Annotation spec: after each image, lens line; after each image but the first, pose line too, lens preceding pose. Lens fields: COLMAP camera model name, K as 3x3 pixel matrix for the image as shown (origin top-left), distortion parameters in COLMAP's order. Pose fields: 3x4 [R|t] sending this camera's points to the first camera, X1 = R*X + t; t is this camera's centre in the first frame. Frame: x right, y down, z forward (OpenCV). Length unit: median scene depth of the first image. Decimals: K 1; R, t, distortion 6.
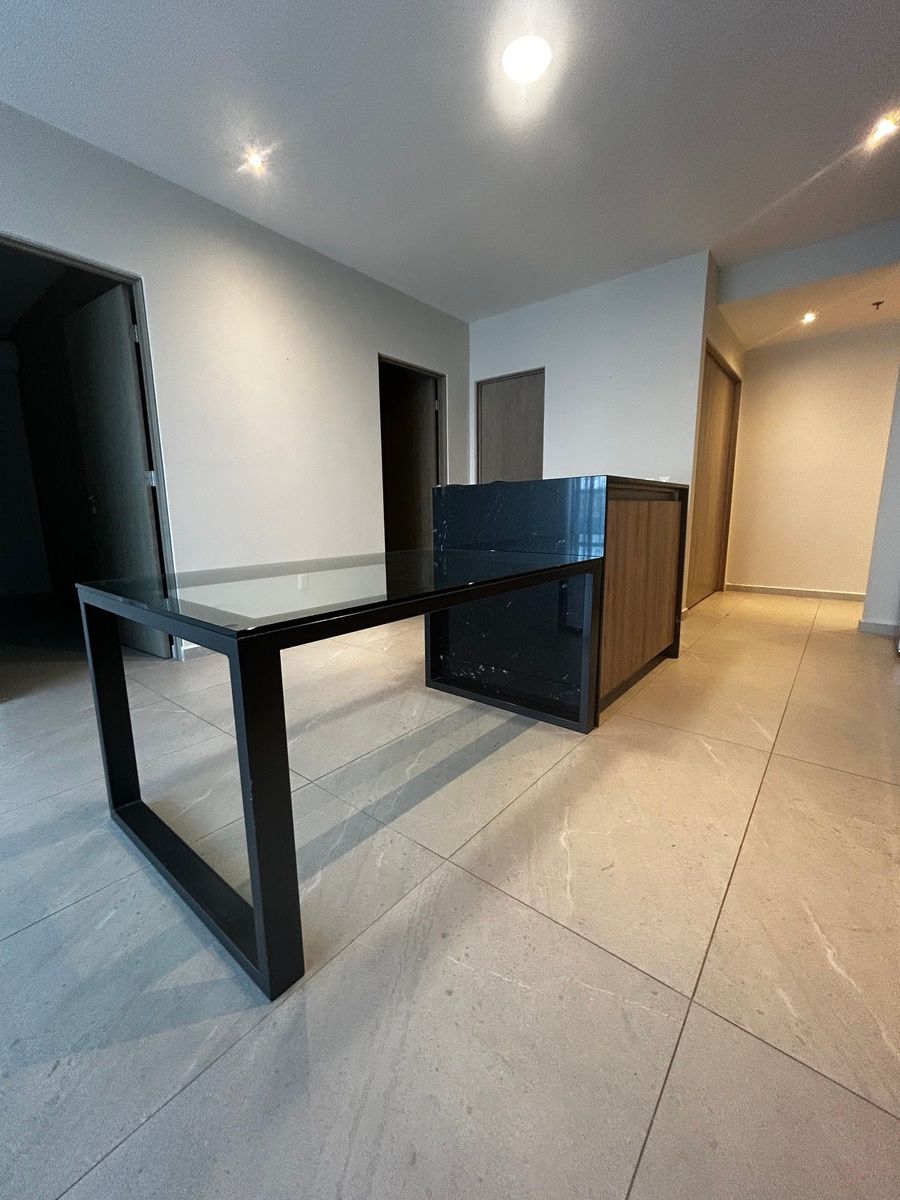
lens RADIAL K [[479.4, 0, 447.5], [0, 479.4, 597.9], [0, 0, 1]] dist [0.001615, 0.000072]
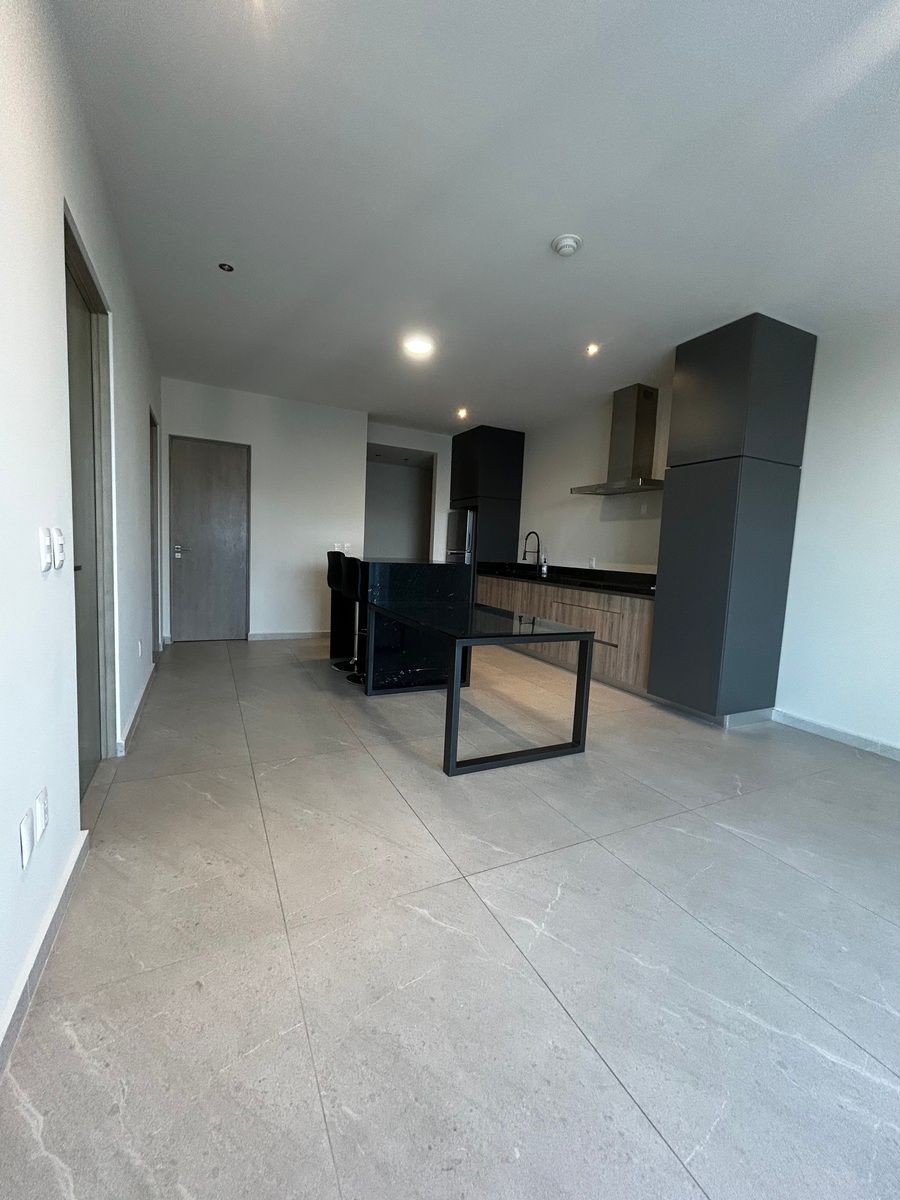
lens RADIAL K [[479.4, 0, 448.7], [0, 479.4, 598.4], [0, 0, 1]] dist [0.001615, 0.000072]
pose [[0.408337, -0.056921, 0.911055, -1.709646], [0.110218, 0.993826, 0.012693, -0.137407], [-0.906153, 0.095232, 0.412090, 0.205469]]
